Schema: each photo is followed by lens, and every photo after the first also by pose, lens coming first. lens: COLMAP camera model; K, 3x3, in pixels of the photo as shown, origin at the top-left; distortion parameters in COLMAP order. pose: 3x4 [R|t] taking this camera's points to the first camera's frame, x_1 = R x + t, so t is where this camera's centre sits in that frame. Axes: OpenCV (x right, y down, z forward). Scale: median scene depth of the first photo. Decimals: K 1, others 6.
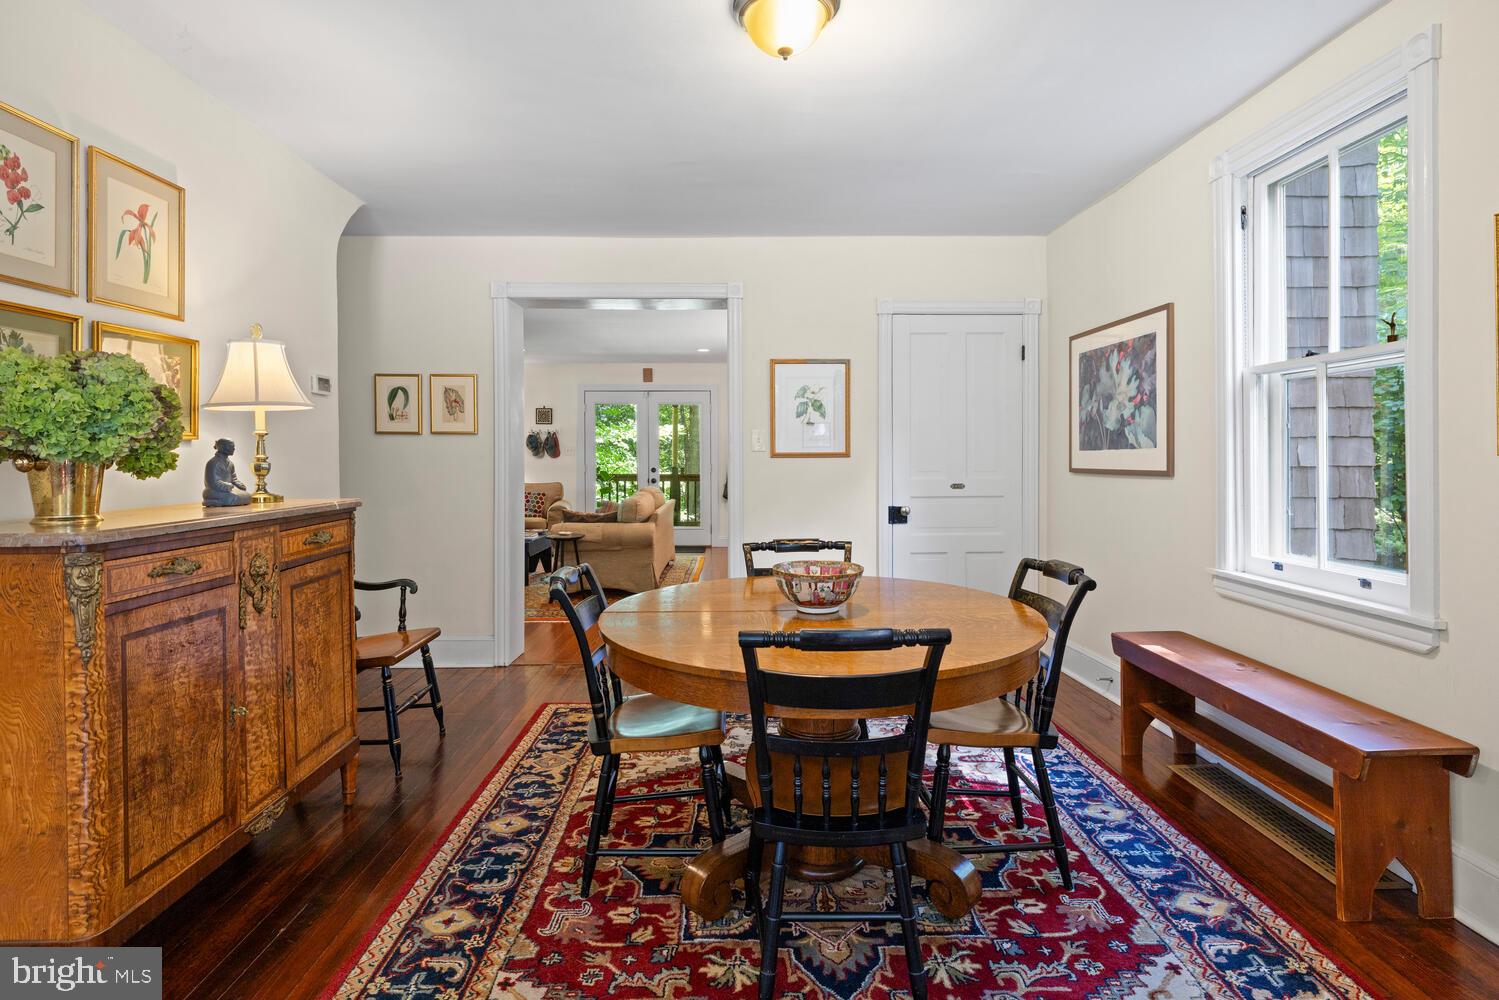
lens RADIAL K [[763.0, 0, 746.1], [0, 763.0, 462.4], [0, 0, 1]] dist [0.000439, 0.000034]
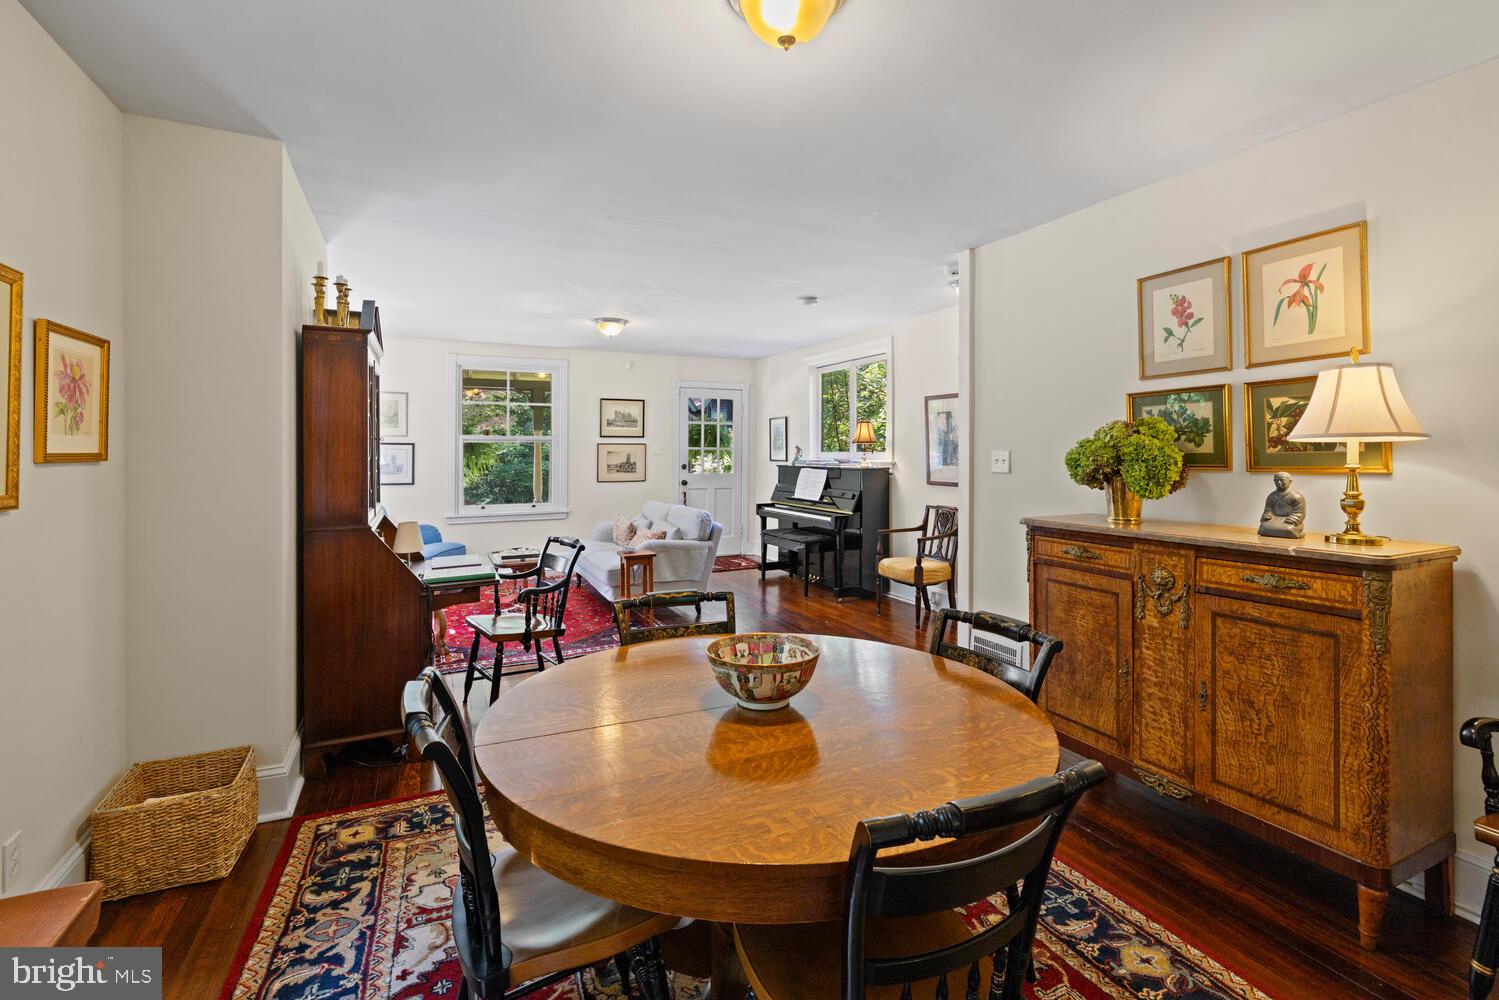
lens RADIAL K [[659.1, 0, 749.1], [0, 659.1, 467.5], [0, 0, 1]] dist [0.001157, 0.000597]
pose [[-0.910161, 0.014147, -0.414014, 0.154897], [0.001782, 0.999541, 0.030237, -0.028655], [0.414251, 0.026782, -0.909768, 0.642999]]
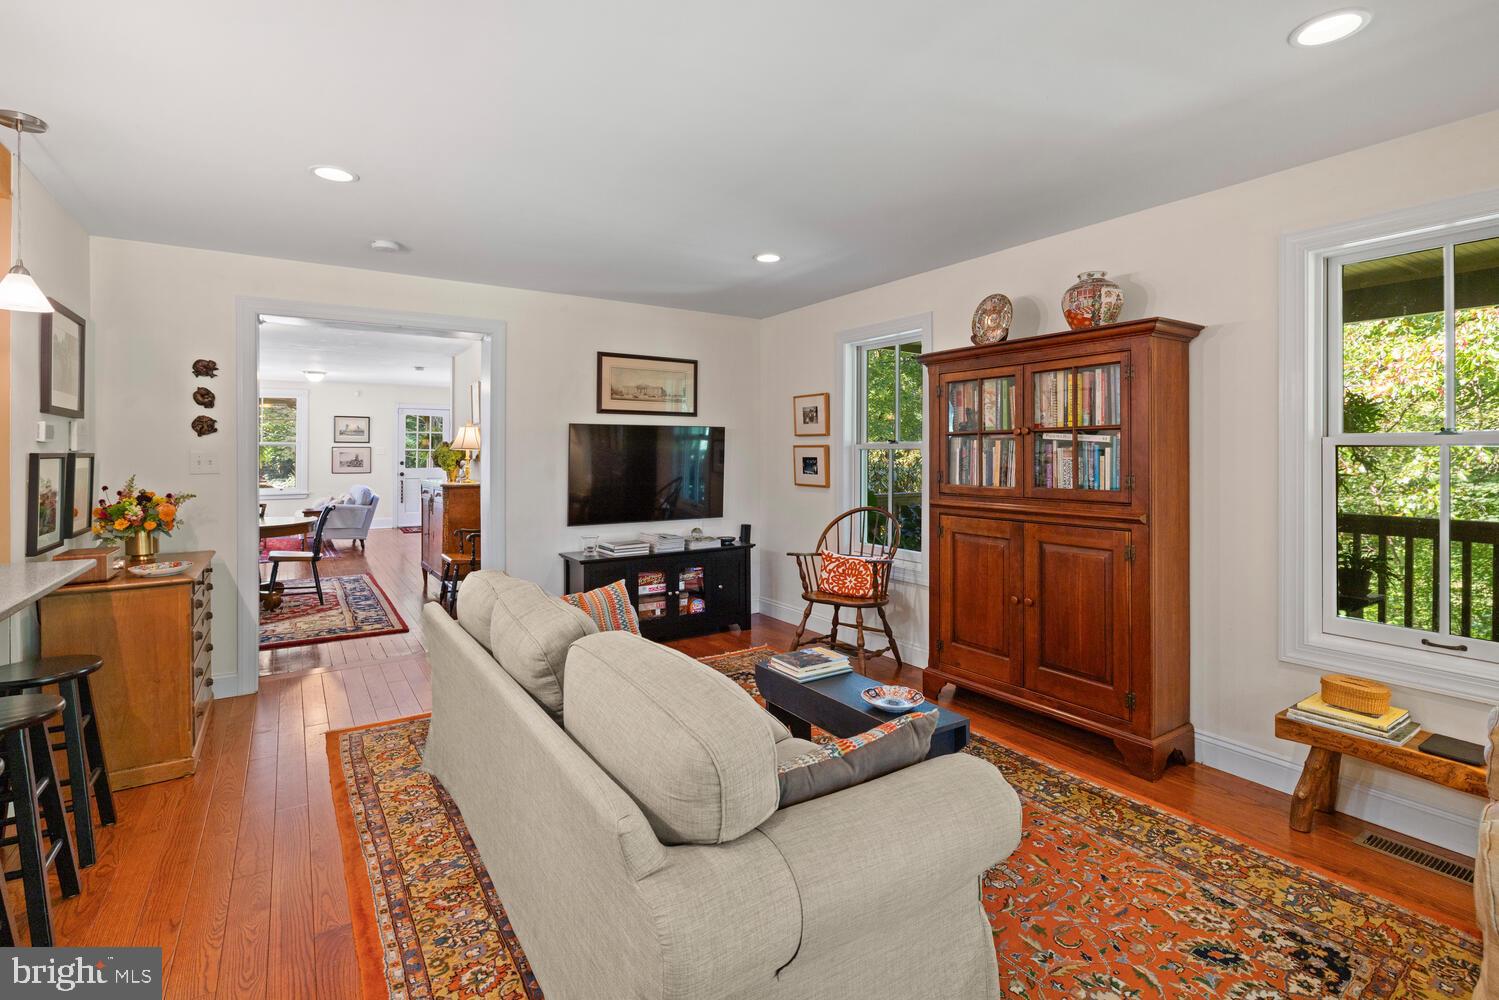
lens RADIAL K [[691.9, 0, 754.5], [0, 691.9, 463.6], [0, 0, 1]] dist [0.000220, 0.000629]
pose [[-0.839310, 0.008343, -0.543589, -0.058622], [-0.003443, 0.999781, 0.020660, -0.034636], [0.543642, 0.019212, -0.839098, 1.712955]]
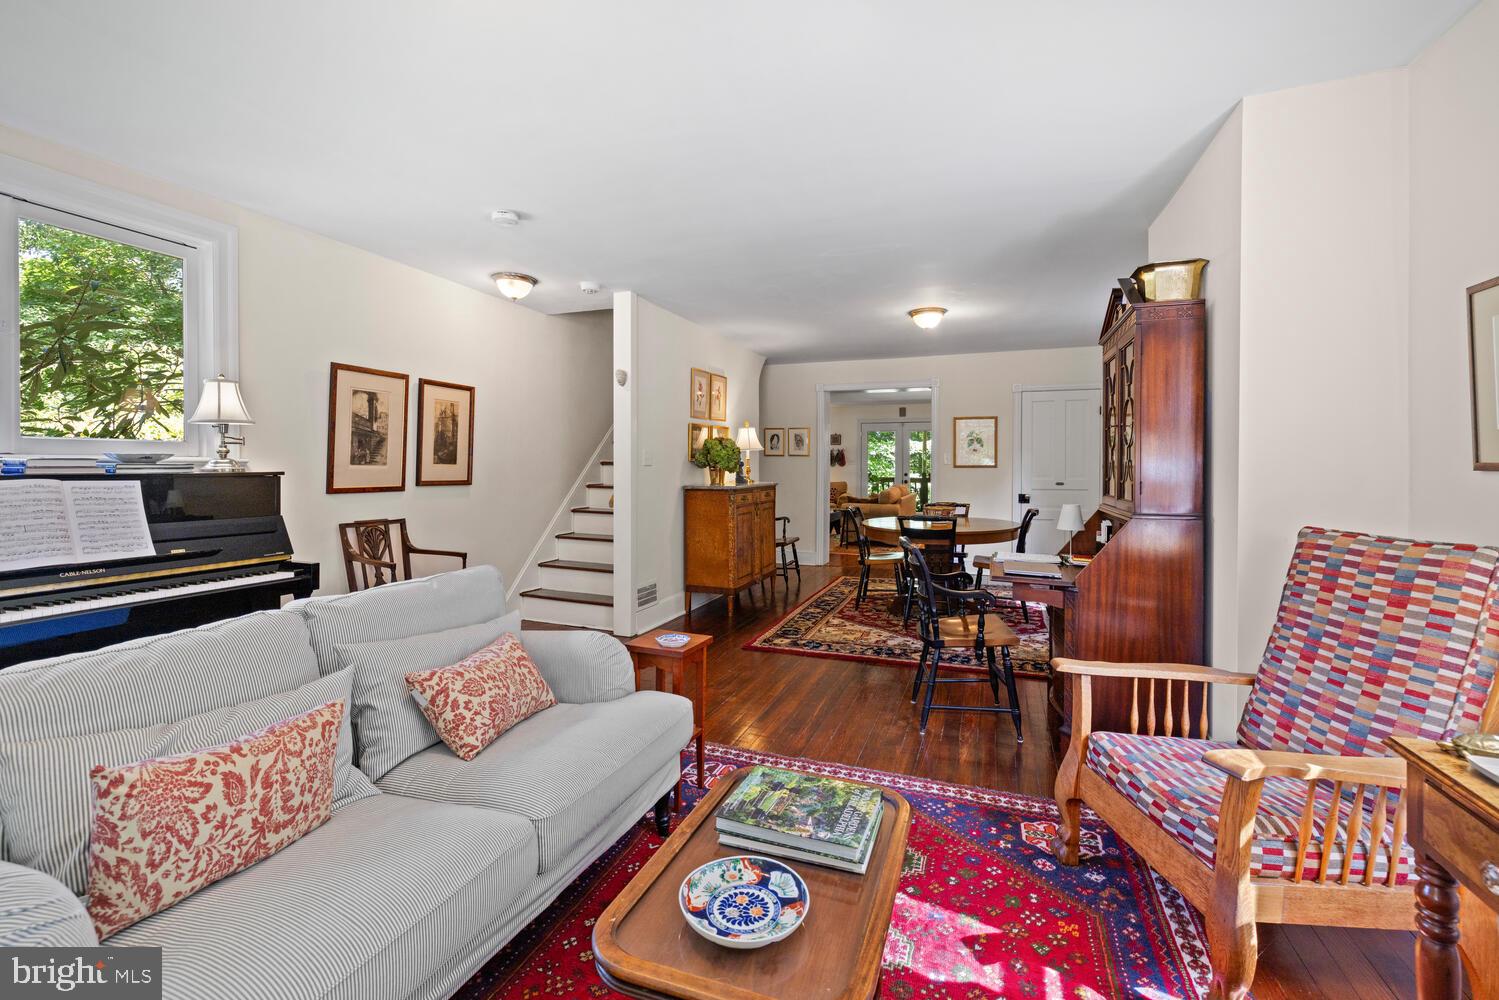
lens RADIAL K [[667.8, 0, 750.2], [0, 667.8, 470.5], [0, 0, 1]] dist [-0.000828, -0.000025]
pose [[0.929798, 0.007278, -0.367998, 0.138479], [-0.006382, 0.999973, 0.003652, -0.001469], [0.368015, -0.001047, 0.929819, -0.609154]]
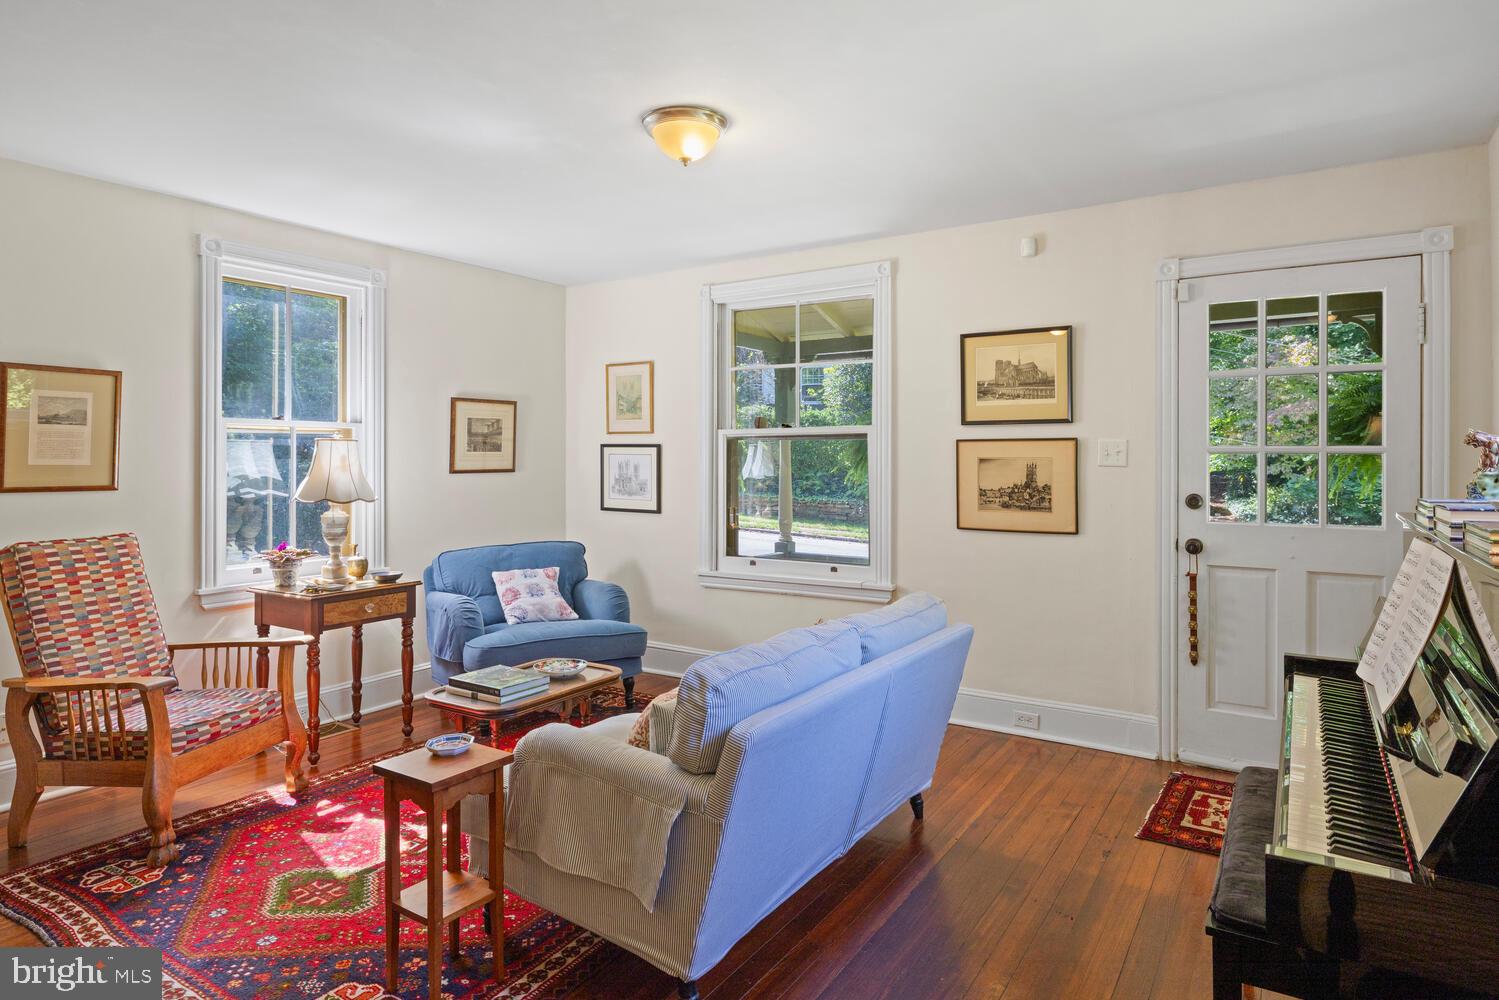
lens RADIAL K [[879.4, 0, 740.7], [0, 879.4, 452.1], [0, 0, 1]] dist [0.004204, -0.000452]
pose [[-0.824899, 0.008300, 0.565219, -0.407638], [0.006495, 0.999965, -0.005205, -0.023660], [-0.565242, -0.000623, -0.824925, 0.031016]]
